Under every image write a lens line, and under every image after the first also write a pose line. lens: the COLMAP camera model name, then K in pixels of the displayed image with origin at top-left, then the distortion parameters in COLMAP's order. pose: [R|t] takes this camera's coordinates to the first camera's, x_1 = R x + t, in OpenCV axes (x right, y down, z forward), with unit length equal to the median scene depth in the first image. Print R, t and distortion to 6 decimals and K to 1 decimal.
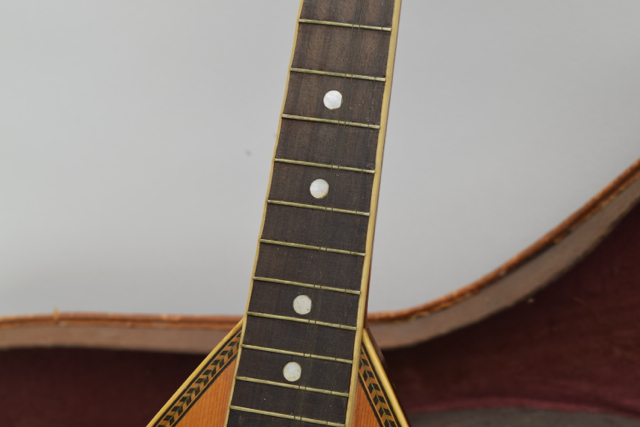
lens RADIAL K [[1426.6, 0, 320.0], [0, 1426.6, 213.5], [0, 0, 1]] dist [0.057826, 0.128495]
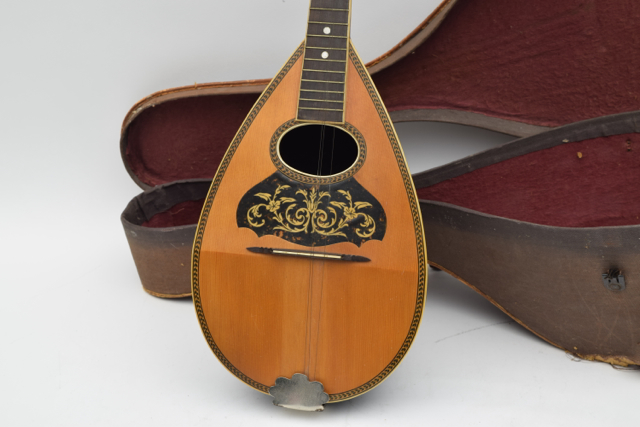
lens RADIAL K [[1286.7, 0, 320.0], [0, 1286.7, 213.5], [0, 0, 1]] dist [0.024936, 0.198420]
pose [[0.996815, -0.057742, 0.055011, -0.179491], [0.056319, 0.998045, 0.027087, 0.342562], [-0.056467, -0.023903, 0.998118, -1.455147]]
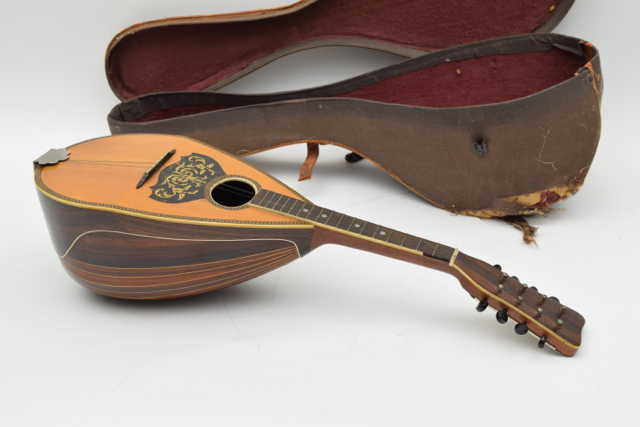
lens RADIAL K [[1307.7, 0, 320.0], [0, 1307.7, 213.5], [0, 0, 1]] dist [0.046551, 0.025093]
pose [[0.990928, -0.049699, 0.124868, -0.345356], [0.051411, 0.998622, -0.010523, 0.757606], [-0.124173, 0.016848, 0.992118, -2.392813]]
